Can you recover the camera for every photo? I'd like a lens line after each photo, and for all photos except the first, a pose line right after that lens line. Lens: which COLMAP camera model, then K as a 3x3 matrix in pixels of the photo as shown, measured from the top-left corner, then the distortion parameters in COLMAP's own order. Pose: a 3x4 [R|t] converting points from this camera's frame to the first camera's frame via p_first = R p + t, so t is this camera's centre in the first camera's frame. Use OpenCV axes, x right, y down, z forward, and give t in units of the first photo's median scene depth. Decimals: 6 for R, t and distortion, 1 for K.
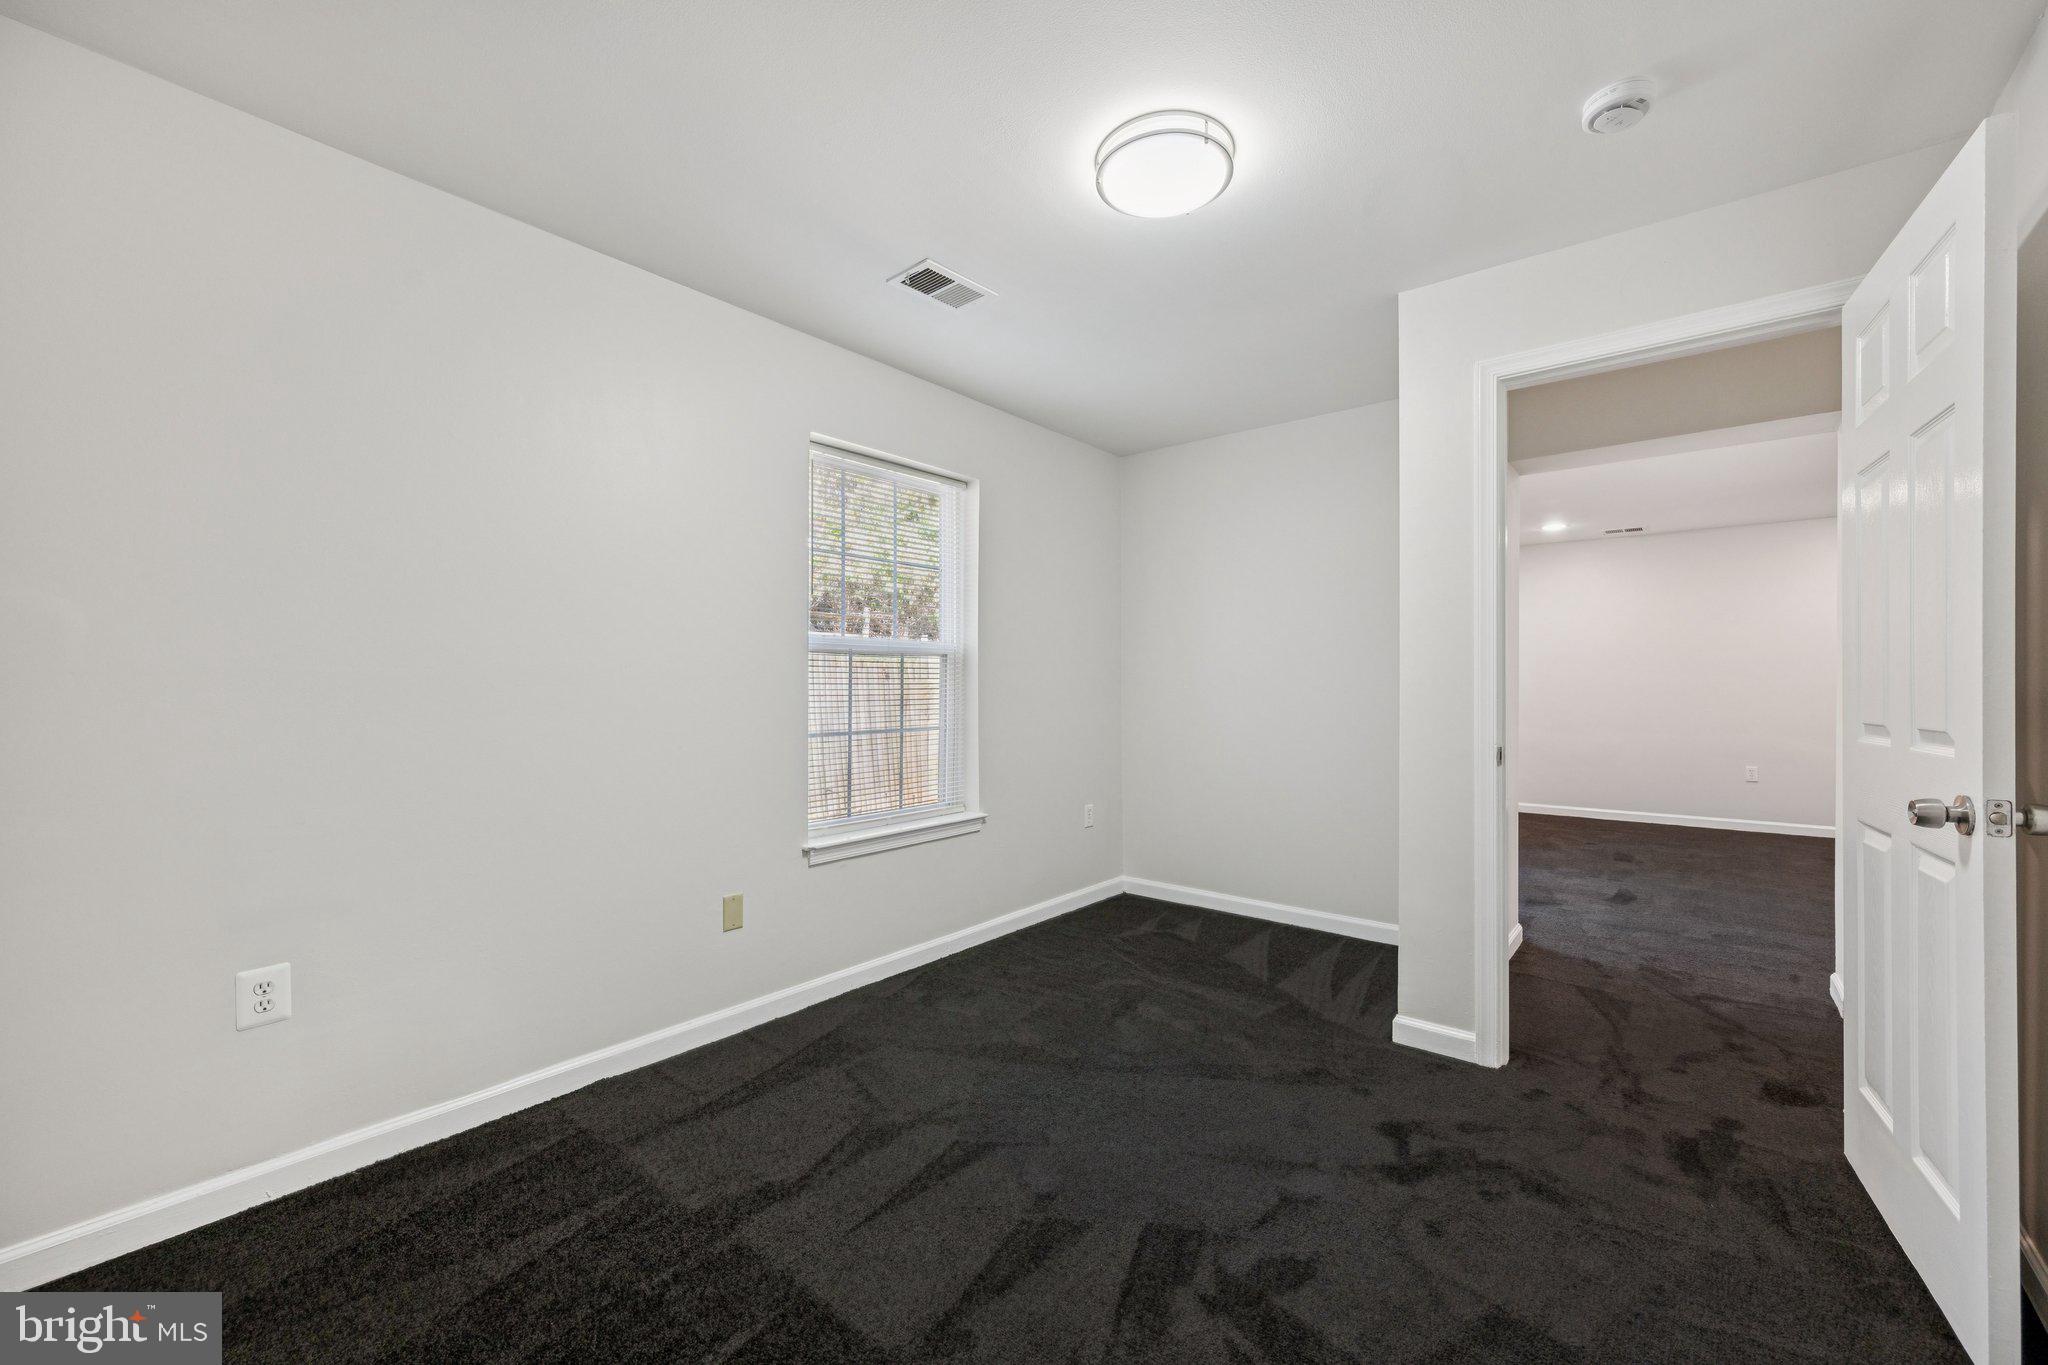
lens RADIAL K [[811.4, 0, 1028.0], [0, 811.4, 684.6], [0, 0, 1]] dist [-0.002475, -0.000652]
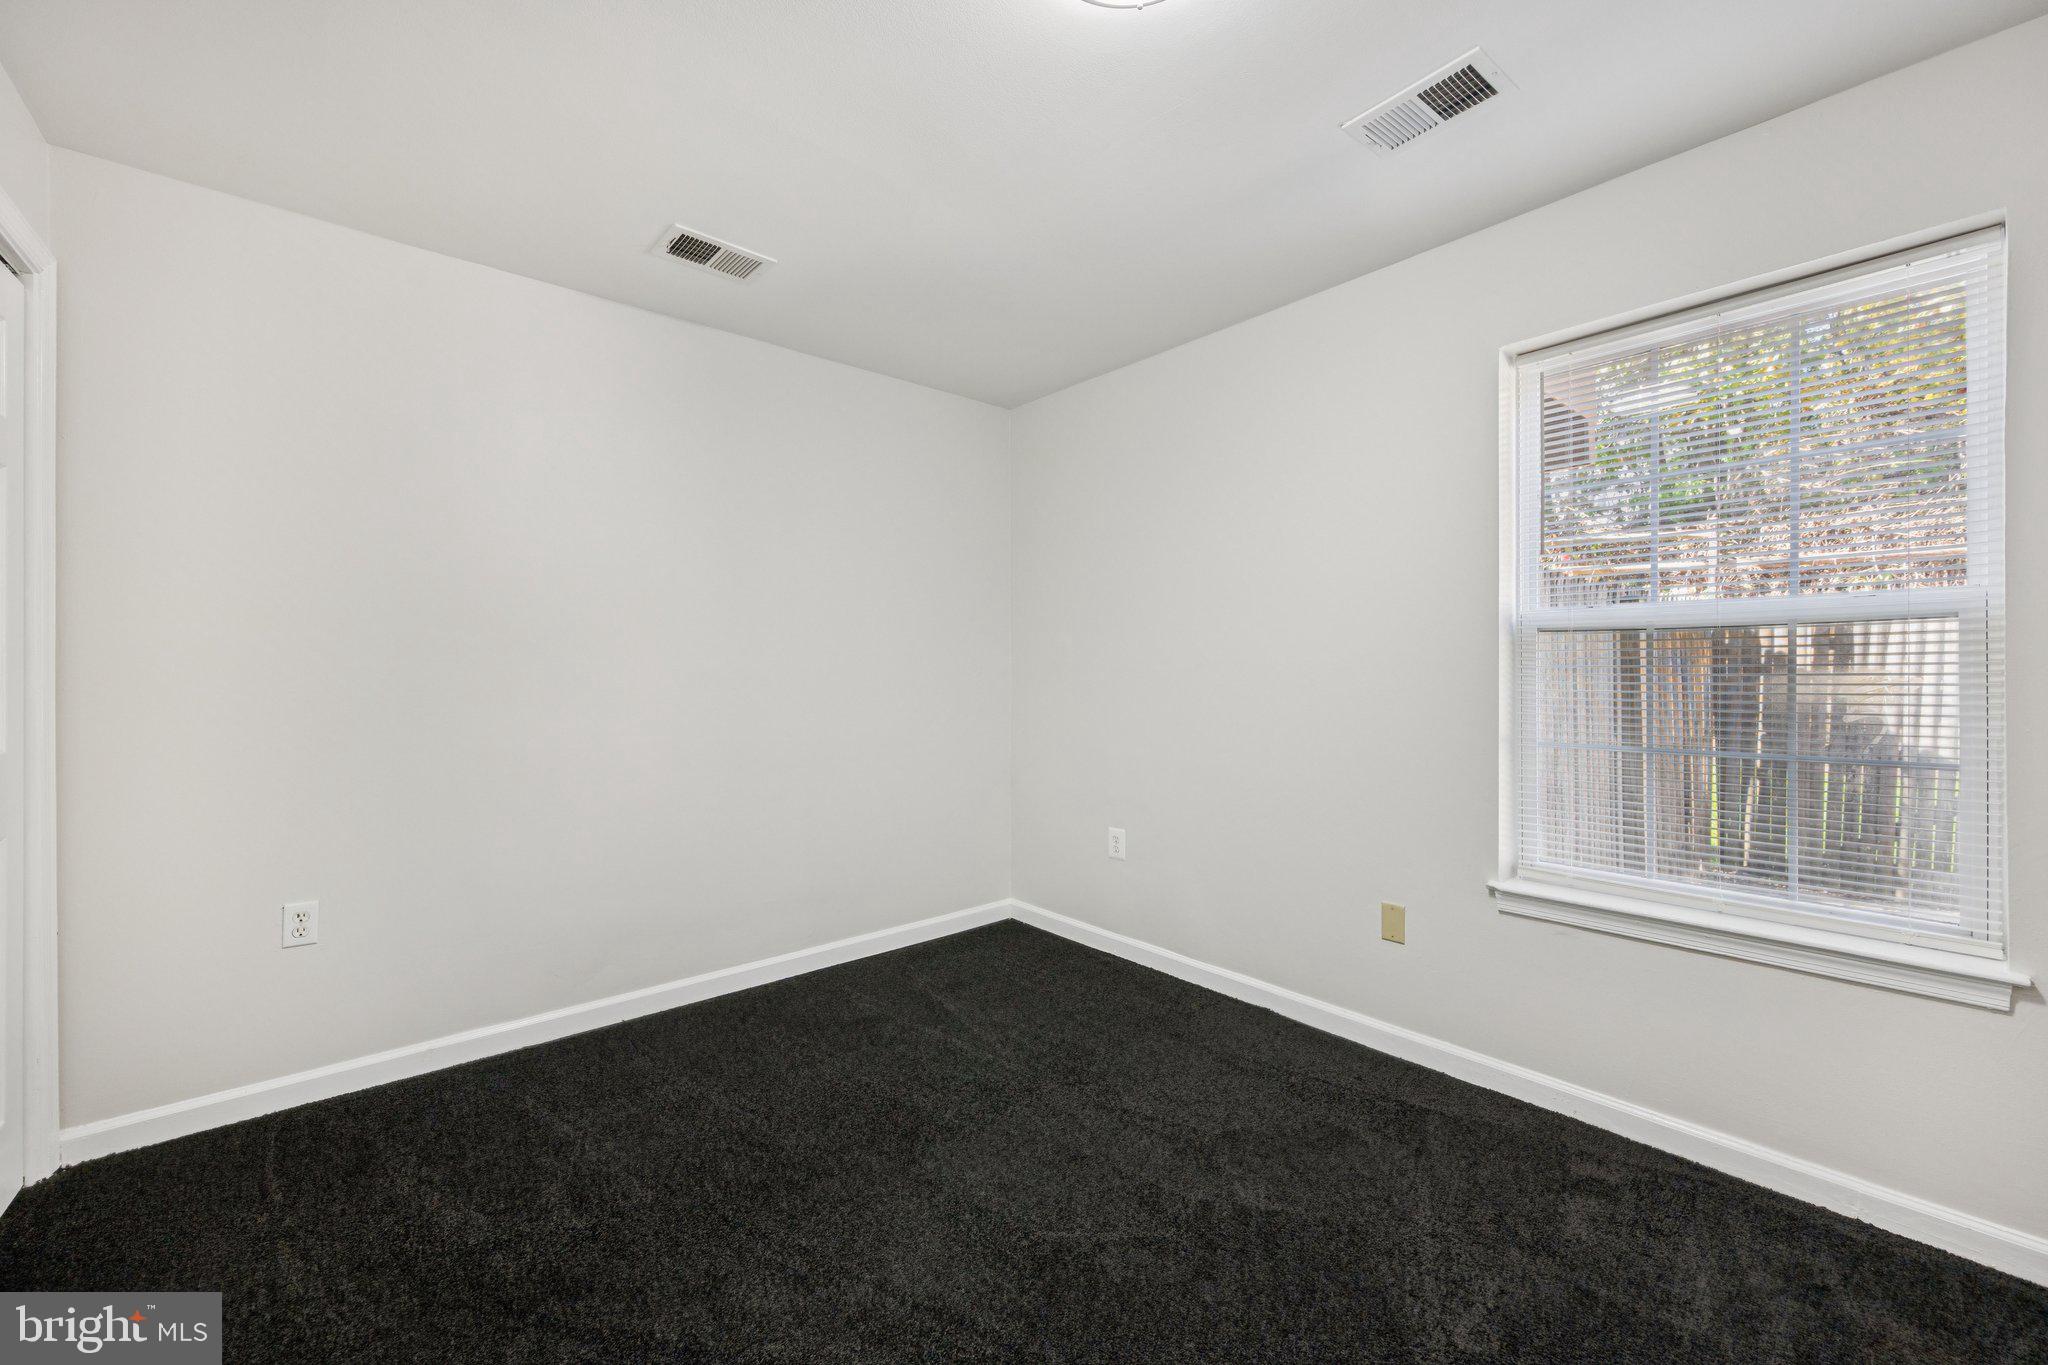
lens RADIAL K [[811.4, 0, 1027.2], [0, 811.4, 673.3], [0, 0, 1]] dist [-0.002475, -0.000652]
pose [[-0.168850, -0.000643, -0.985641, 0.570299], [-0.000536, 1.000000, -0.000561, -0.001764], [0.985642, 0.000434, -0.168851, 0.692974]]
